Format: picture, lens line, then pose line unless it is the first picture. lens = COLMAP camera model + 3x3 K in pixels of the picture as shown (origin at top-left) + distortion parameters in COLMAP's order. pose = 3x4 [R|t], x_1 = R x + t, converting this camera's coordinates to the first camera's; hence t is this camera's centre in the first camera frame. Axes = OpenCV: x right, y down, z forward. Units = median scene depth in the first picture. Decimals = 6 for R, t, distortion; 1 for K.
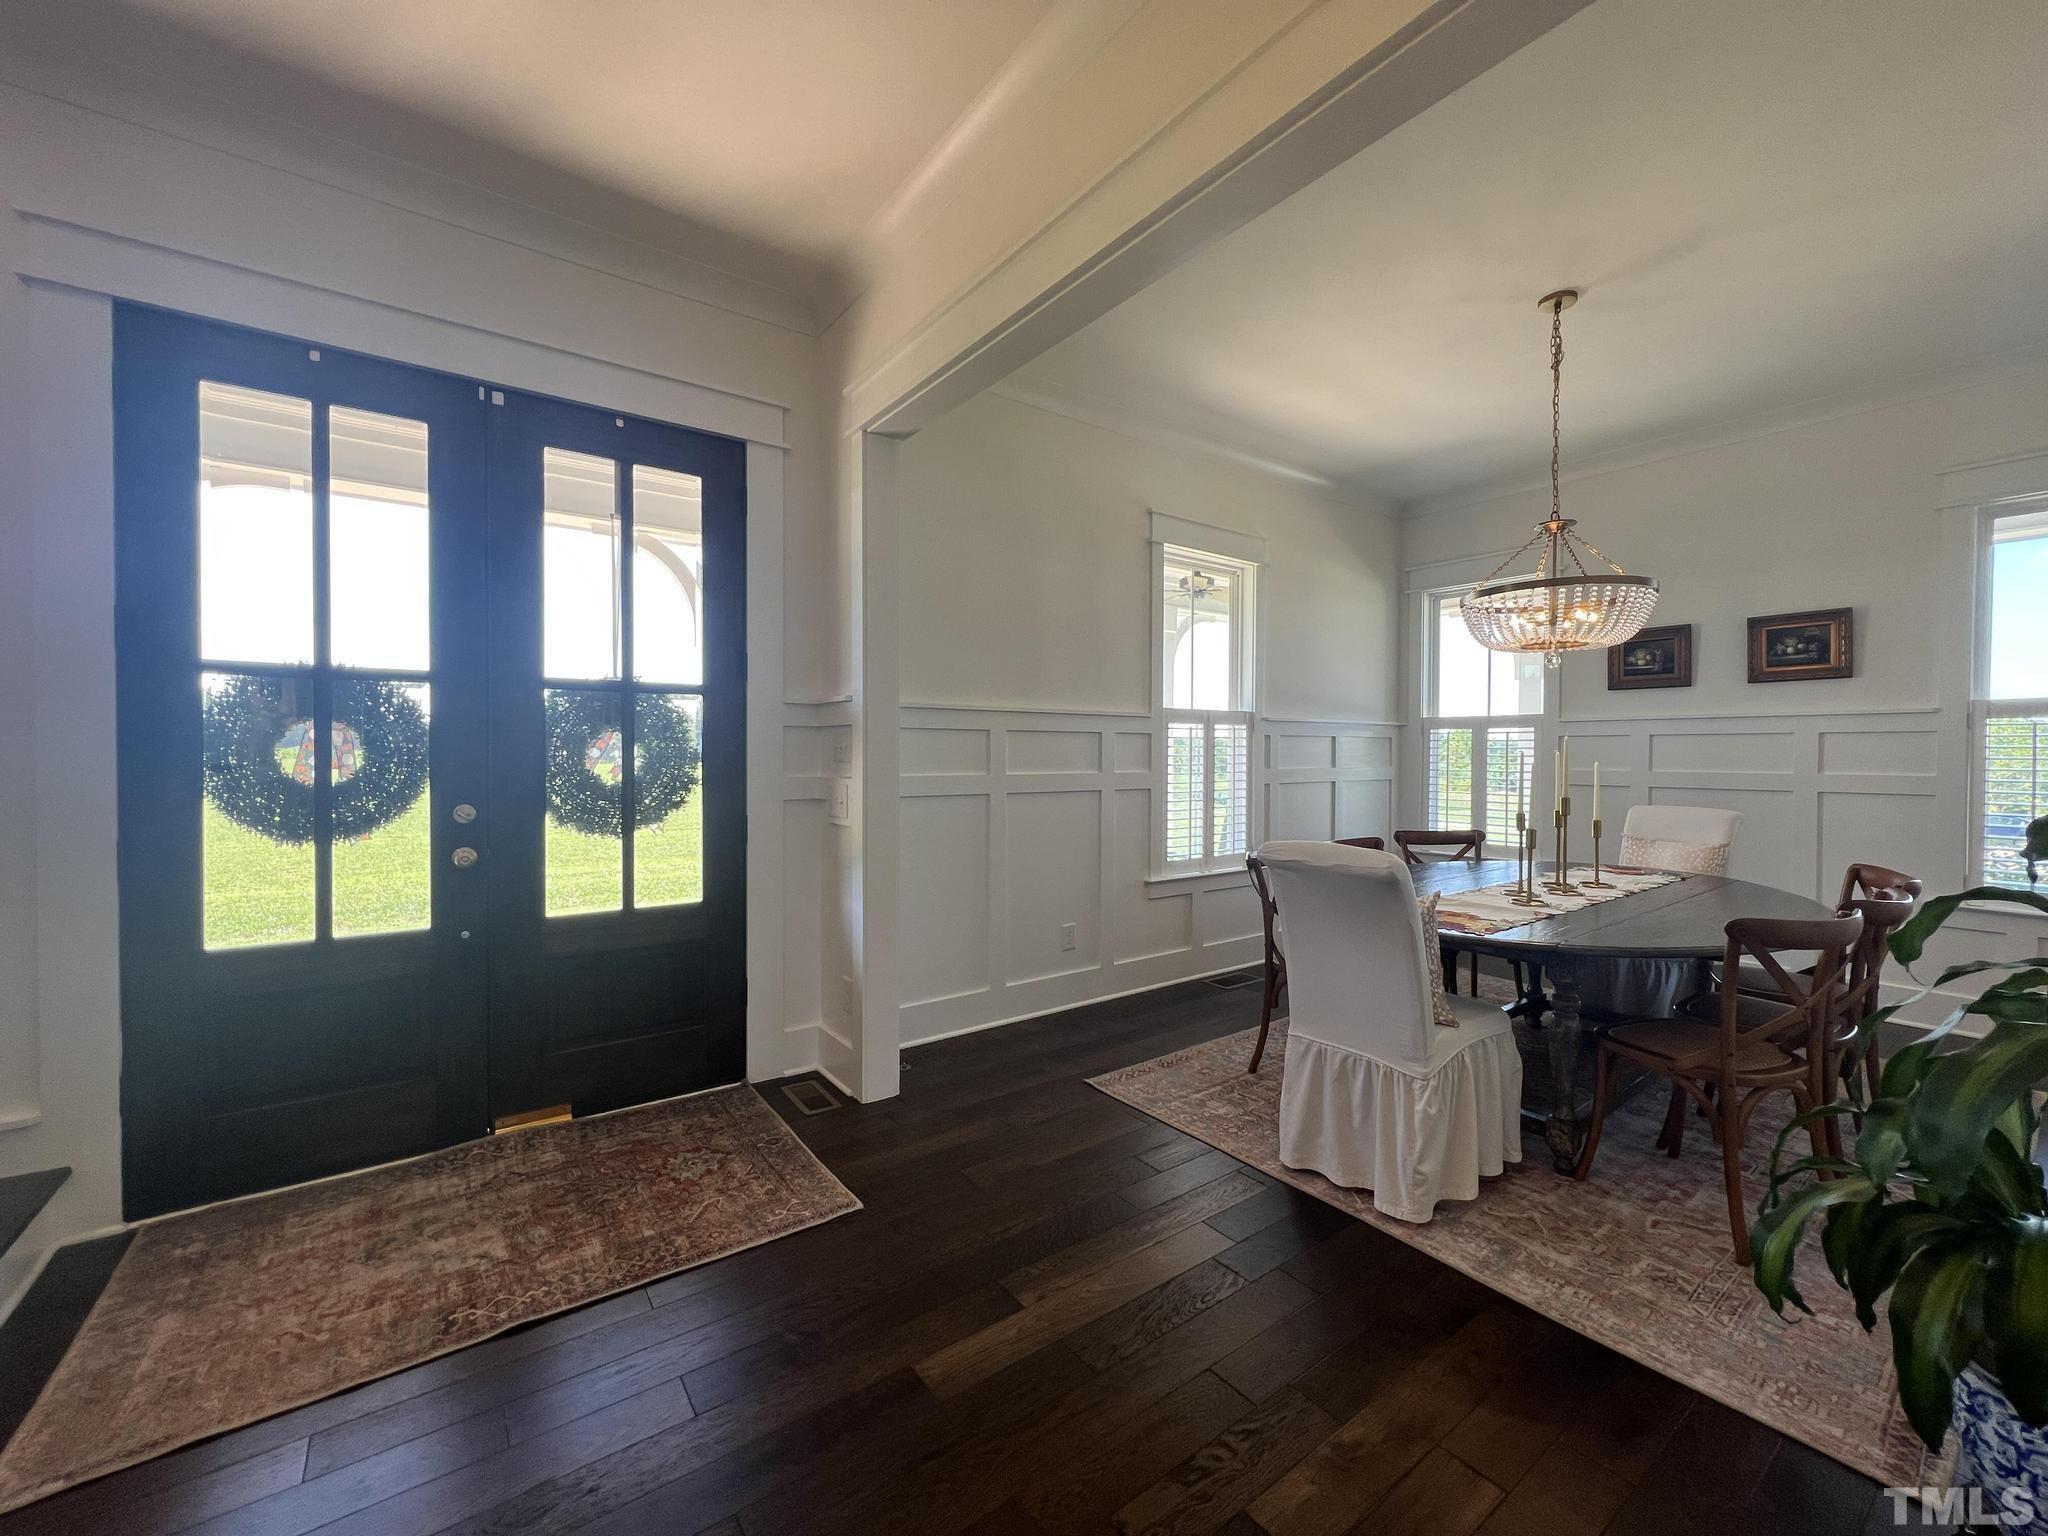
lens RADIAL K [[820.7, 0, 1024.3], [0, 820.7, 764.8], [0, 0, 1]] dist [-0.000128, 0.000420]
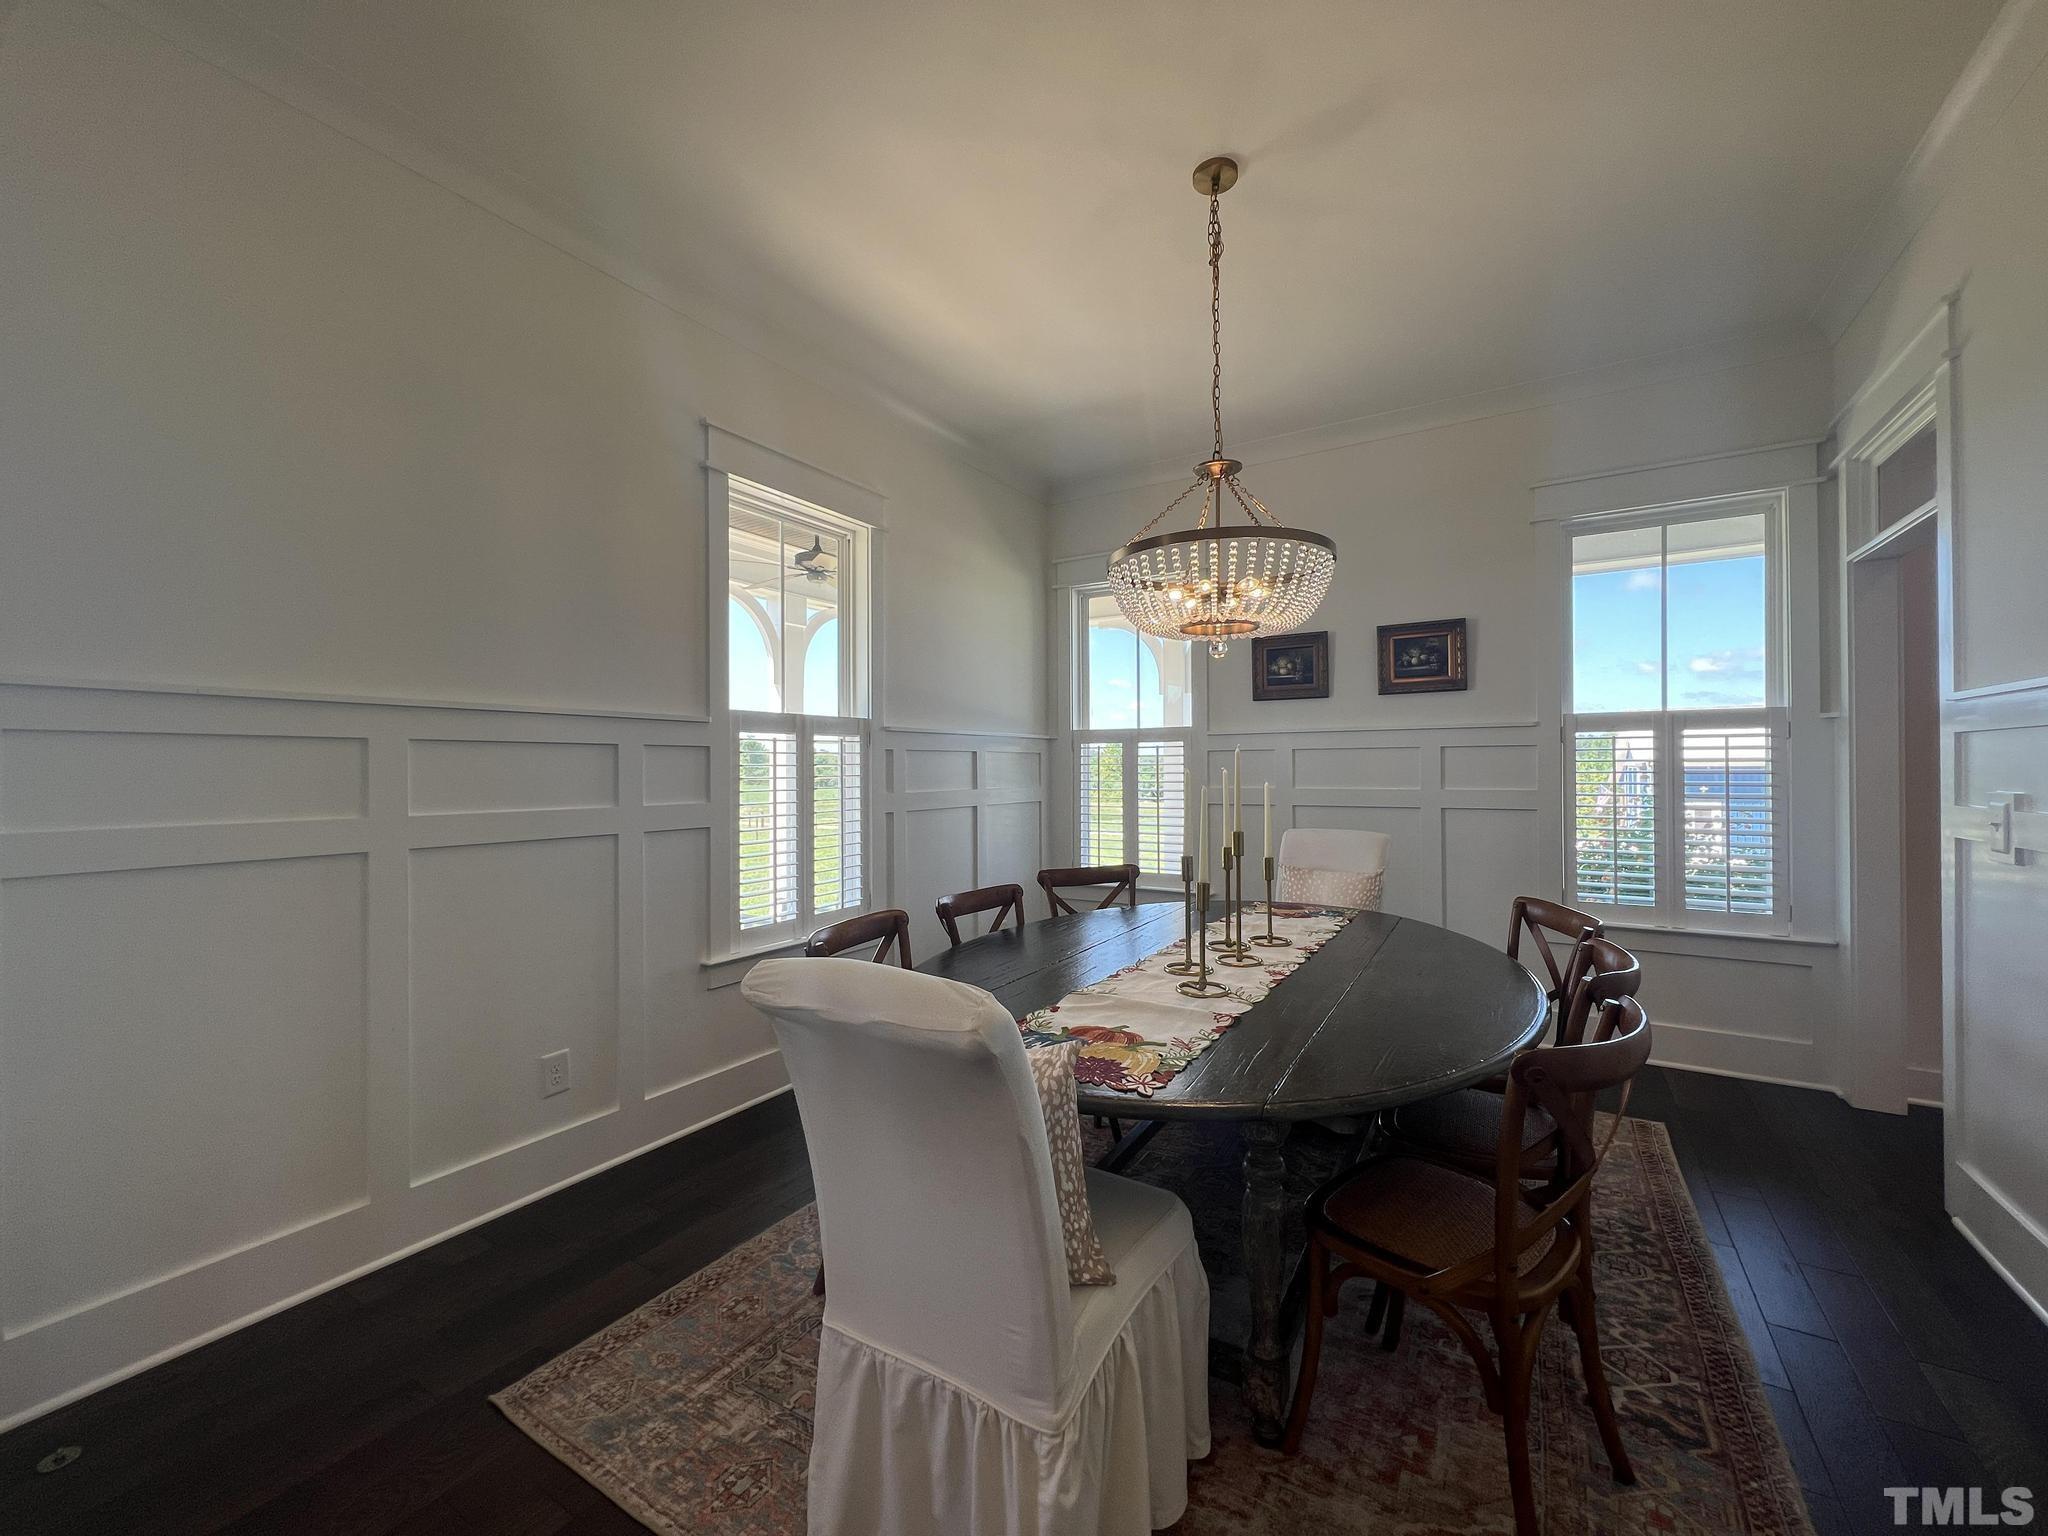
lens RADIAL K [[820.7, 0, 1024.6], [0, 820.7, 766.9], [0, 0, 1]] dist [-0.000128, 0.000420]
pose [[0.927937, -0.007429, 0.372663, 0.156527], [0.014450, 0.999767, -0.016049, -0.006962], [-0.372456, 0.020277, 0.927828, 0.292245]]
